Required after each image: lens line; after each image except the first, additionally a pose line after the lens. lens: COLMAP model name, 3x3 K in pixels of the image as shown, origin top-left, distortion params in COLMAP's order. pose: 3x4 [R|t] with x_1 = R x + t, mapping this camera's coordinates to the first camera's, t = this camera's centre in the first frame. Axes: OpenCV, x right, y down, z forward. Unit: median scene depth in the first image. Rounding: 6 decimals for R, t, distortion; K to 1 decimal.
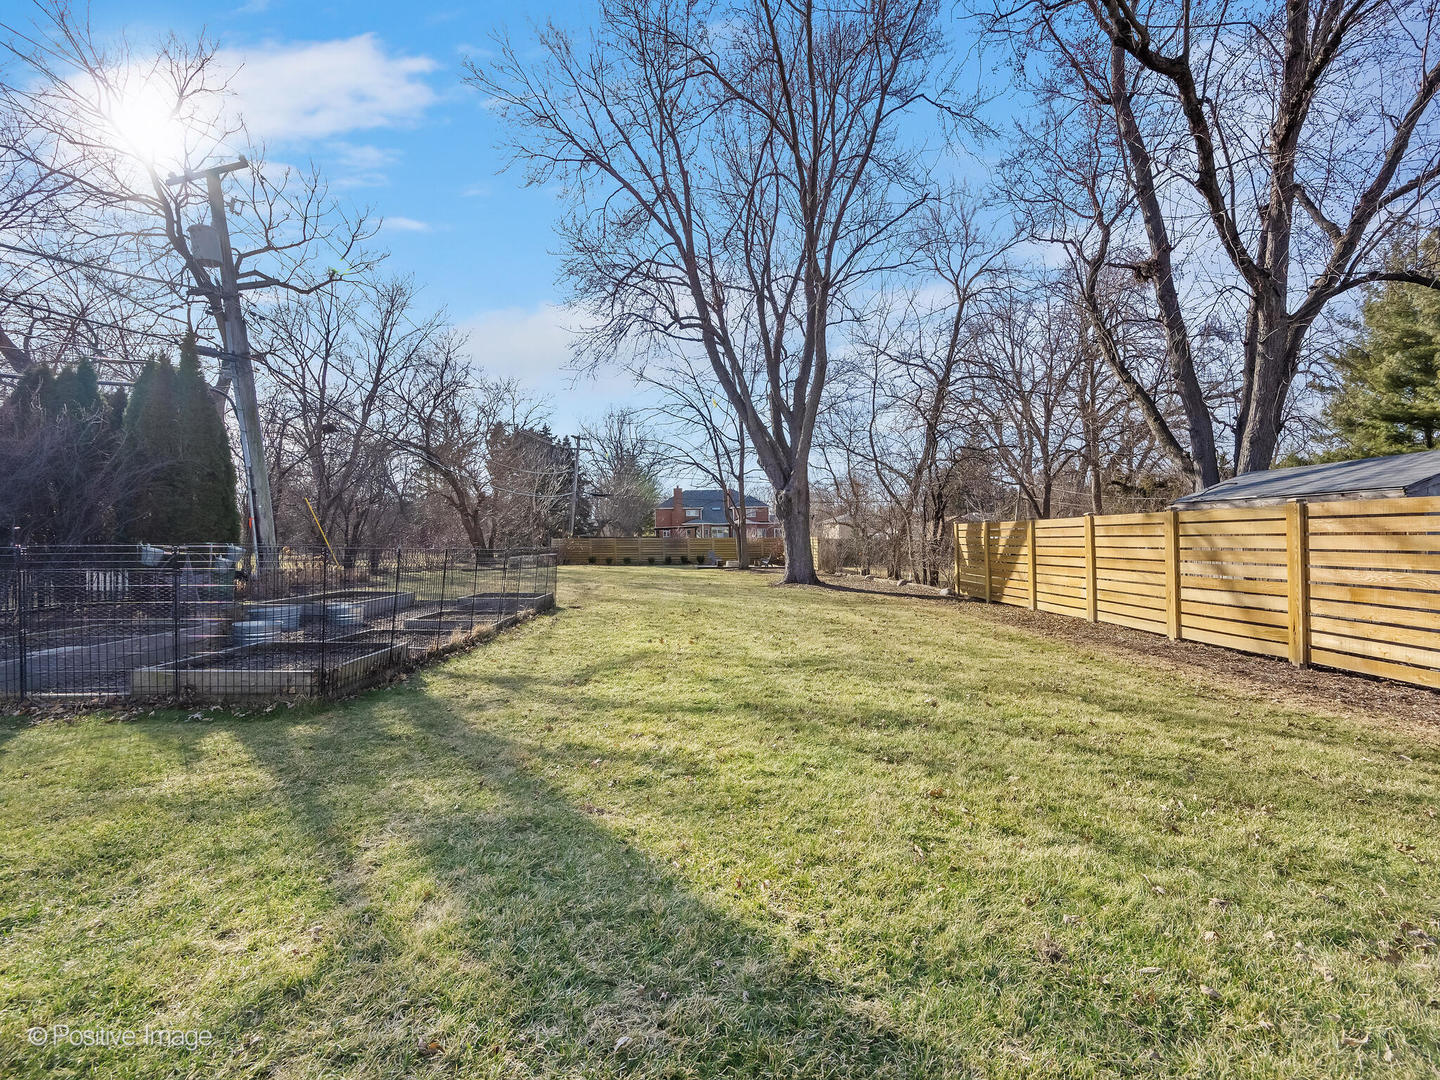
lens RADIAL K [[671.2, 0, 742.0], [0, 671.2, 535.1], [0, 0, 1]] dist [-0.017564, 0.000116]
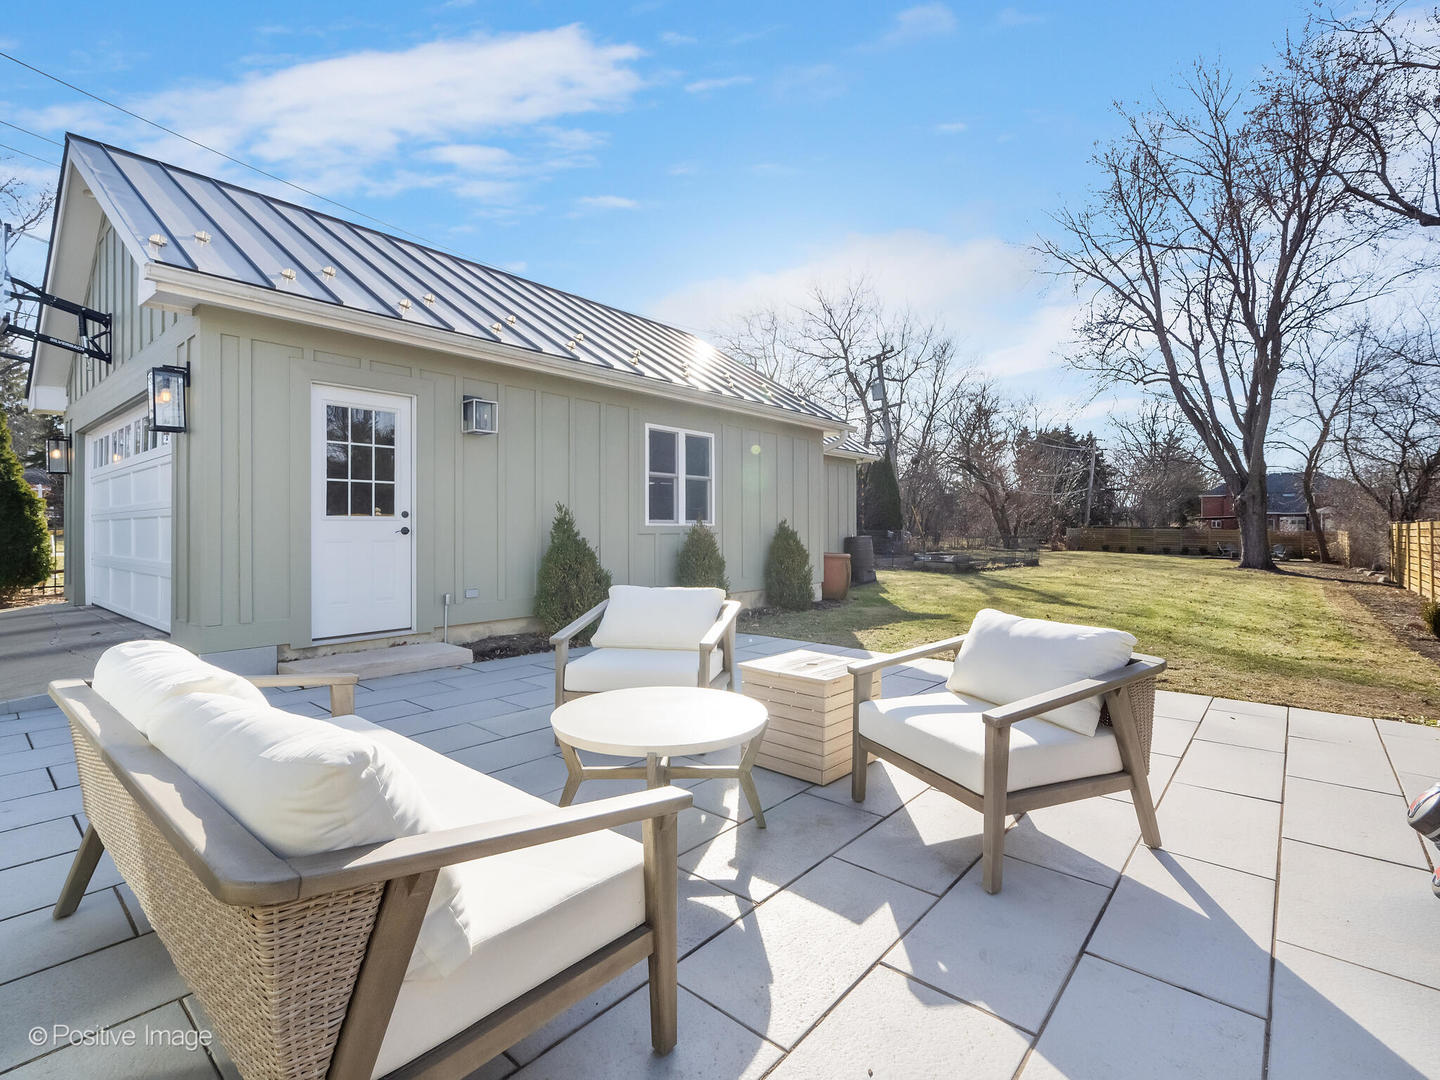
lens RADIAL K [[671.2, 0, 742.0], [0, 671.2, 535.1], [0, 0, 1]] dist [-0.017564, 0.000116]
pose [[0.728327, 0.020587, -0.684920, 0.117072], [-0.007377, 0.999726, 0.022205, -0.005184], [0.685190, -0.011120, 0.728280, -0.278523]]
